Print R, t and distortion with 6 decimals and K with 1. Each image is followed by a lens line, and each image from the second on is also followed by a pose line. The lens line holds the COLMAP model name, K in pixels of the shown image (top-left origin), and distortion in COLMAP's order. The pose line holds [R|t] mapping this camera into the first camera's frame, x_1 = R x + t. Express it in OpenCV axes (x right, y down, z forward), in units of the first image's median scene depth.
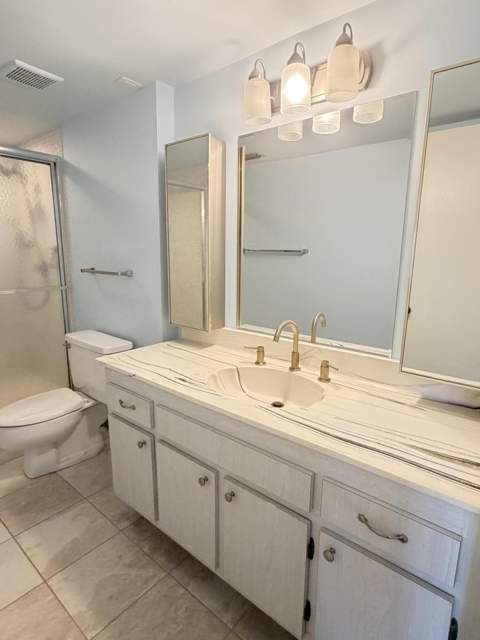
lens RADIAL K [[351.5, 0, 240.0], [0, 351.5, 320.0], [0, 0, 1]] dist [0.001267, -0.000676]
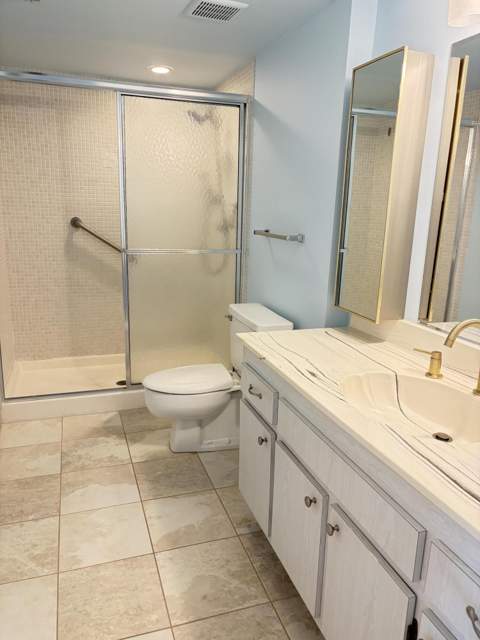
lens RADIAL K [[474.5, 0, 240.0], [0, 474.5, 320.0], [0, 0, 1]] dist [0.061155, -0.071231]
pose [[0.856357, 0.135835, -0.498199, 0.178533], [-0.119357, 0.990724, 0.064960, -0.001397], [0.502402, 0.003835, 0.864626, -0.014873]]
